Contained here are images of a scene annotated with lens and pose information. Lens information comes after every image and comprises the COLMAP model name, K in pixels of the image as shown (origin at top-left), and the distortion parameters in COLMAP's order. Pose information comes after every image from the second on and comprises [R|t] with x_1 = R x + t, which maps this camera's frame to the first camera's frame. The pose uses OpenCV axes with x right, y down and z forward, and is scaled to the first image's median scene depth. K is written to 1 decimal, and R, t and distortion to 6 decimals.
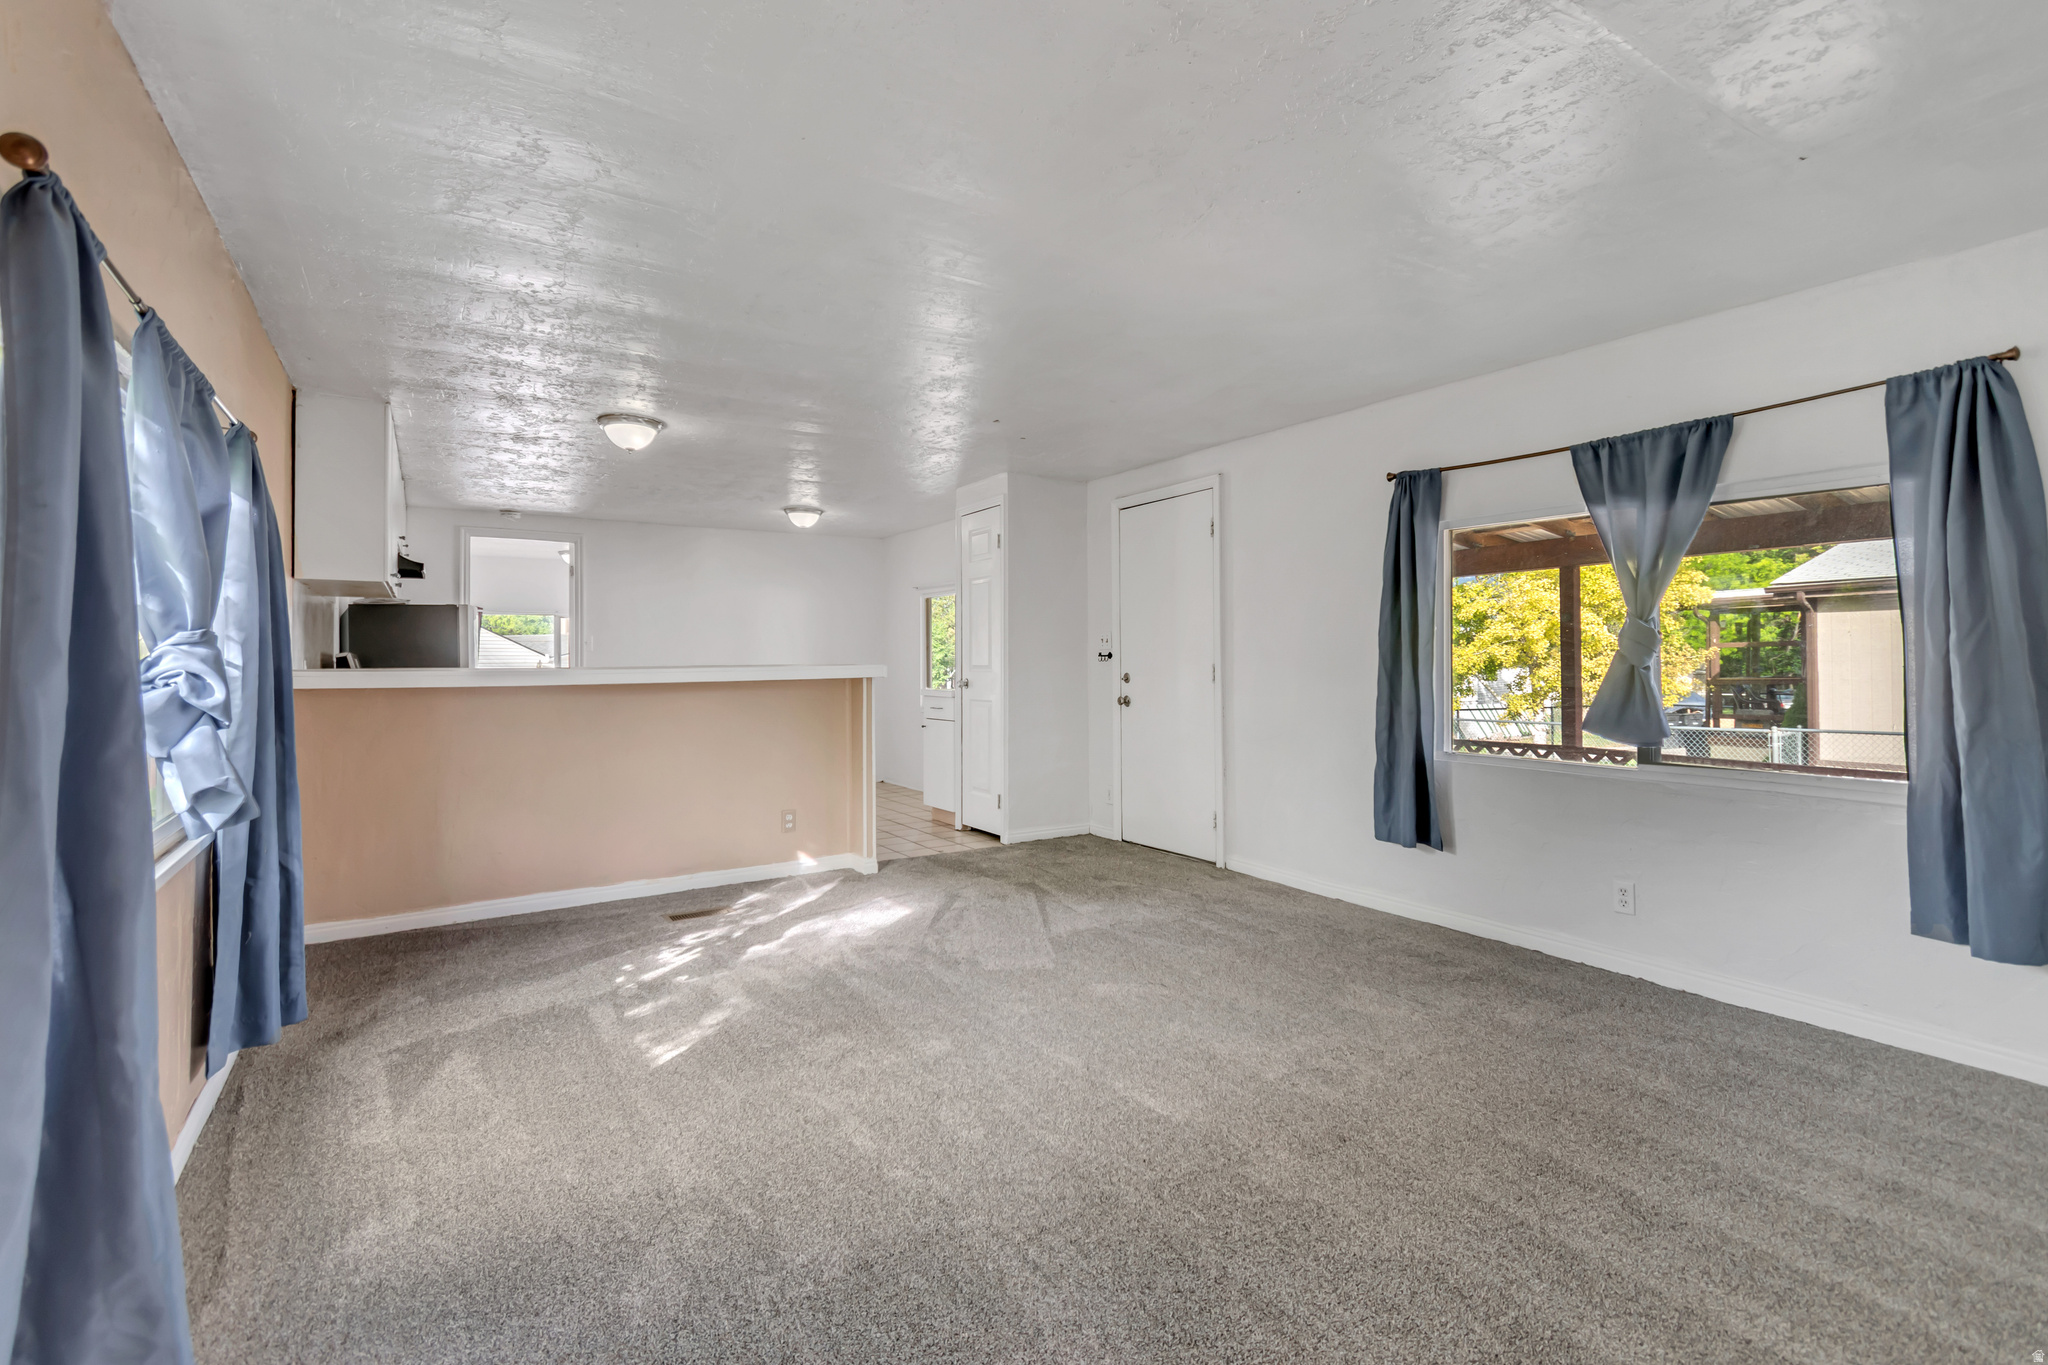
lens RADIAL K [[927.9, 0, 1024.0], [0, 927.9, 682.5], [0, 0, 1]] dist [-0.000048, -0.000346]
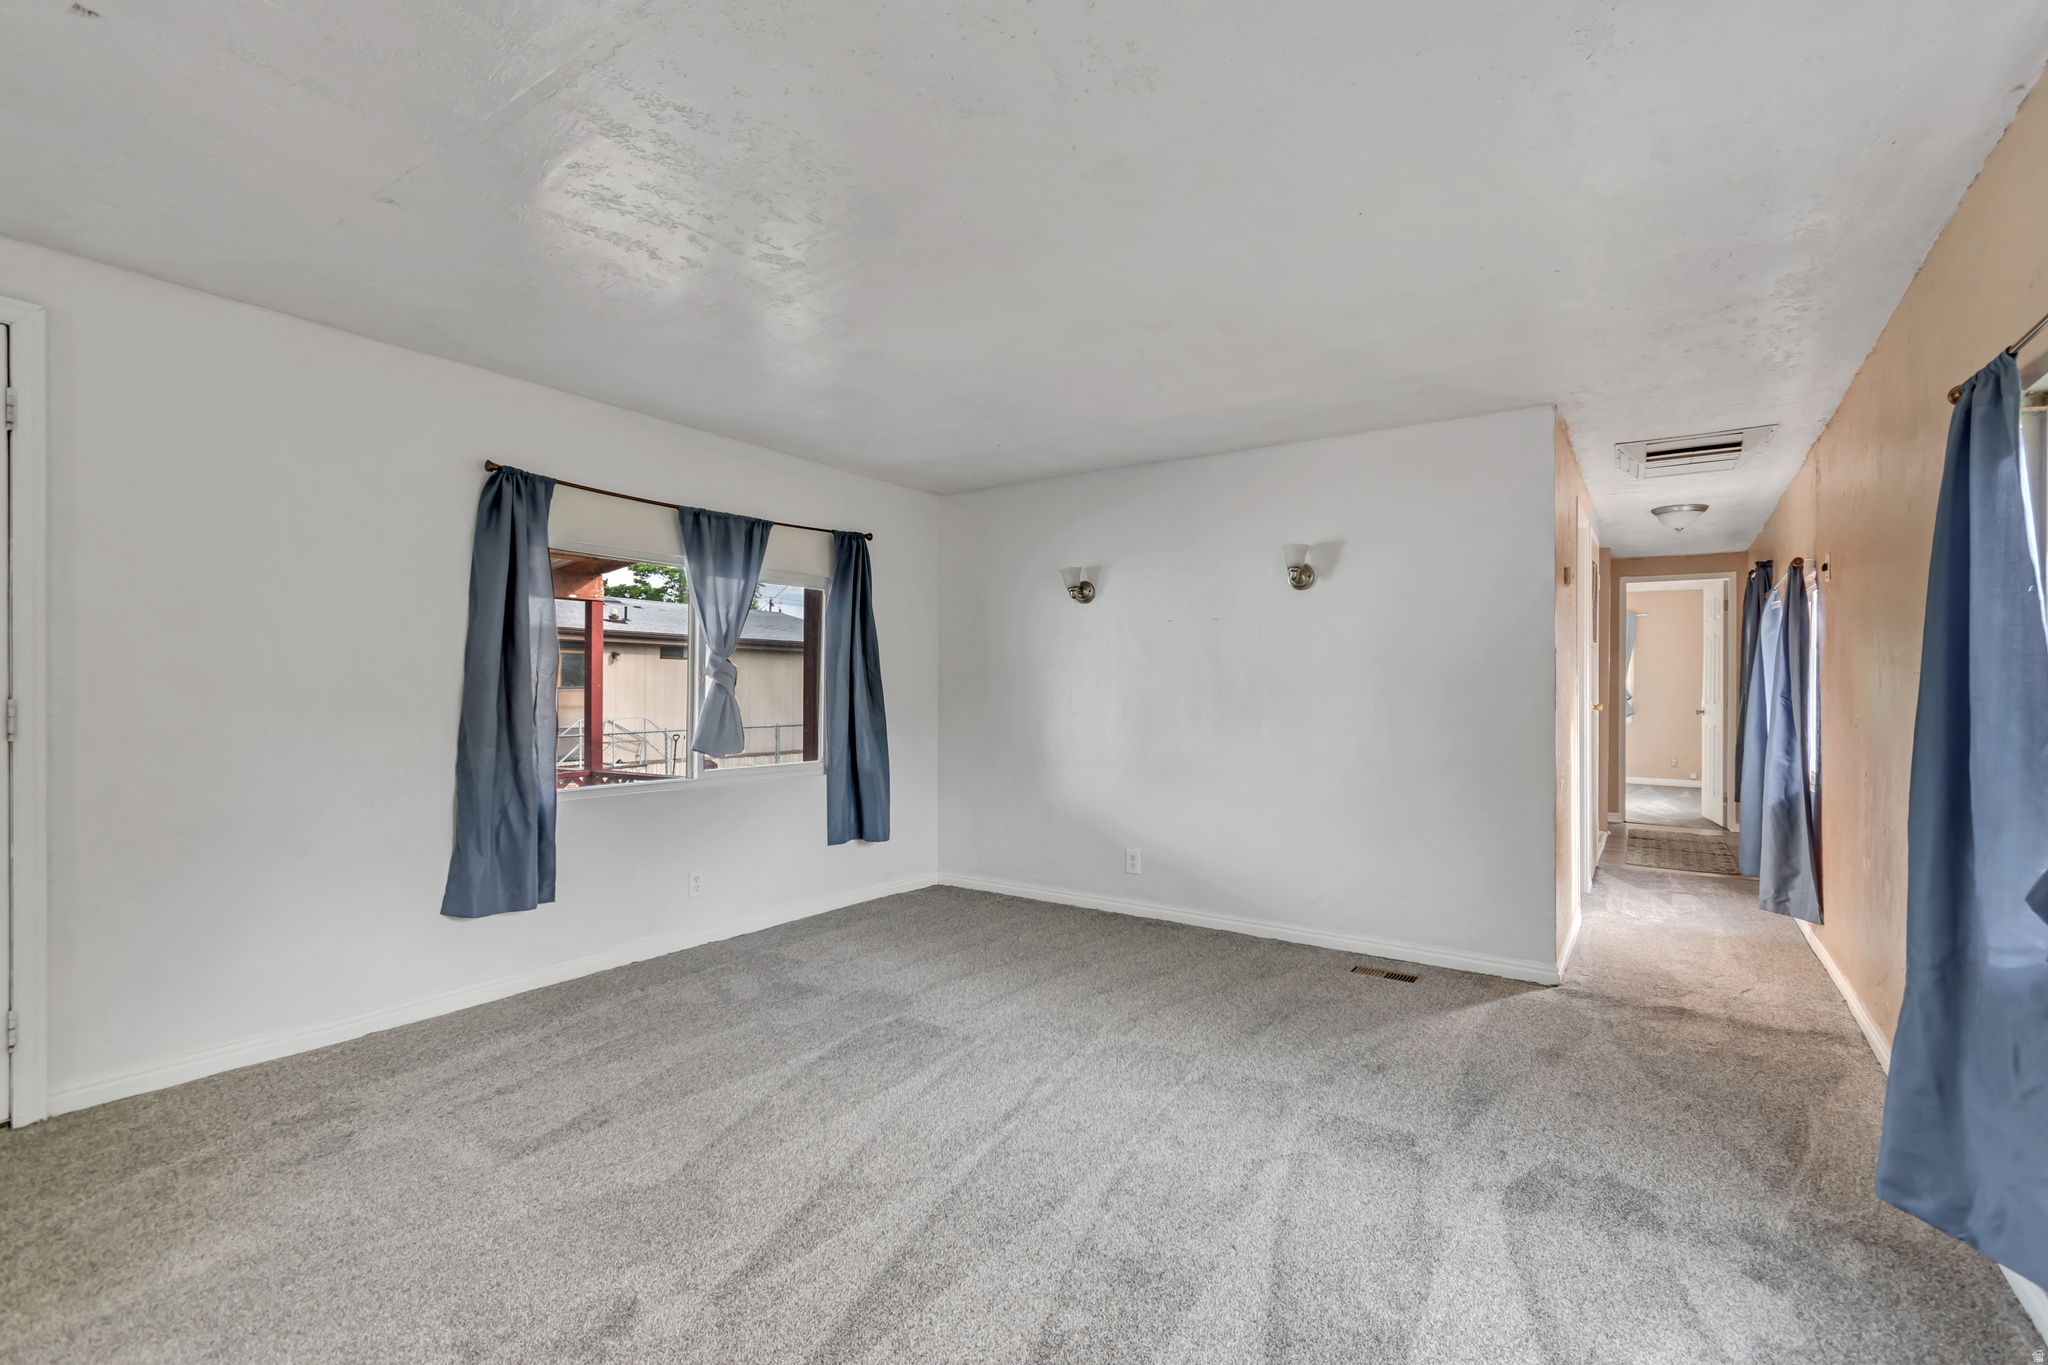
lens RADIAL K [[927.9, 0, 1024.0], [0, 927.9, 682.5], [0, 0, 1]] dist [-0.000048, -0.000346]
pose [[-0.385229, 0.010150, 0.922765, -0.647925], [0.023735, 0.999718, -0.001087, -0.021394], [-0.922516, 0.021483, -0.385361, 1.058077]]
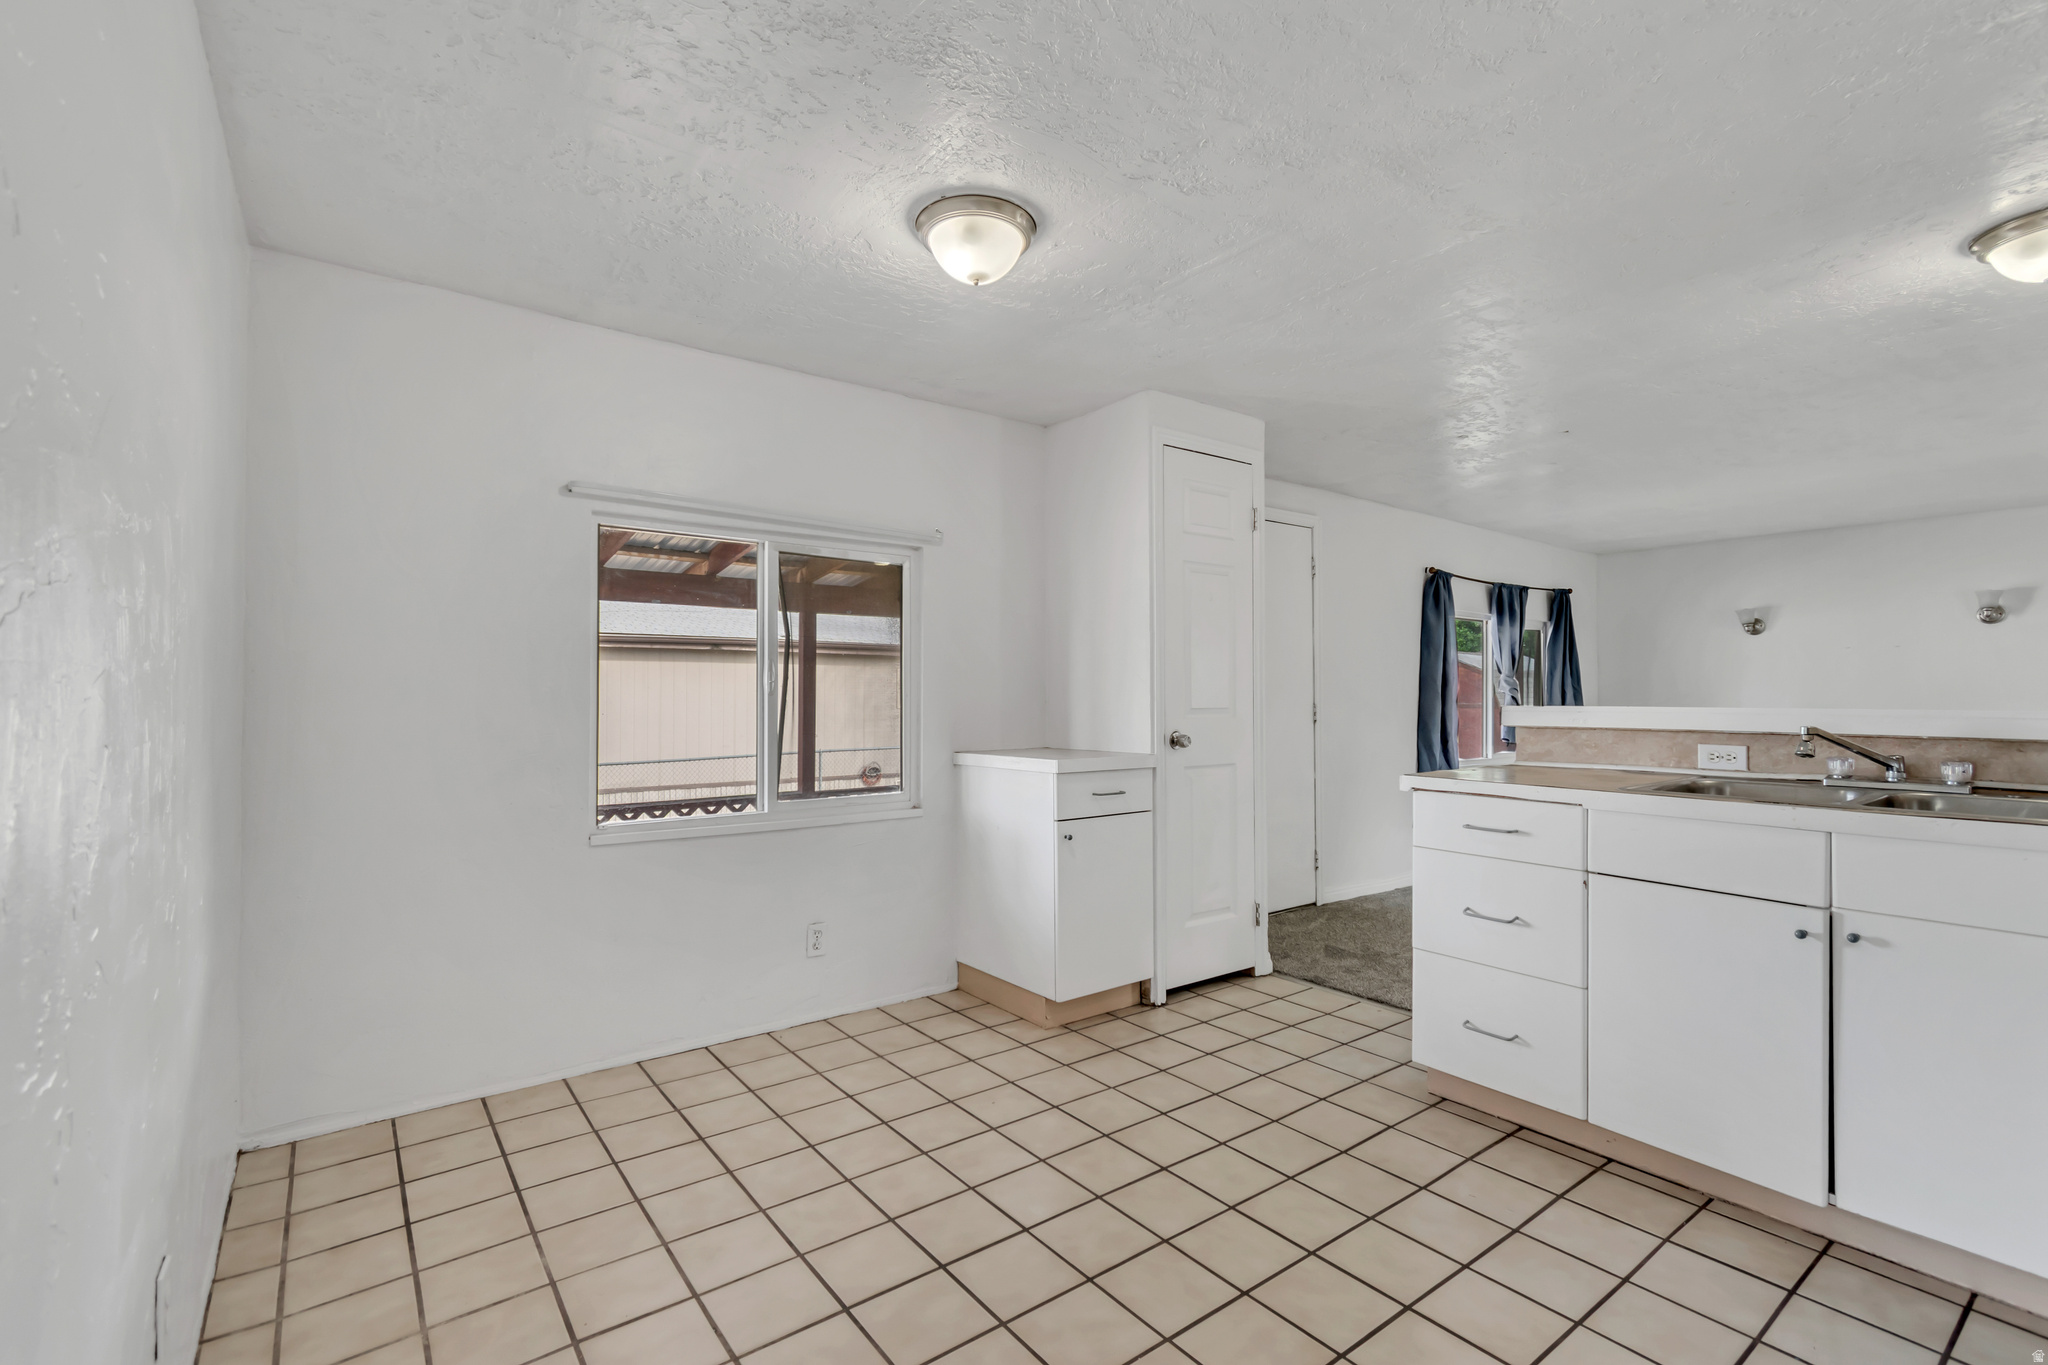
lens RADIAL K [[927.9, 0, 1024.0], [0, 927.9, 682.5], [0, 0, 1]] dist [-0.000048, -0.000346]
pose [[-0.075695, 0.023569, 0.996852, -1.145160], [0.025799, 0.999432, -0.021671, -0.043349], [-0.996797, 0.024078, -0.076260, 2.061055]]
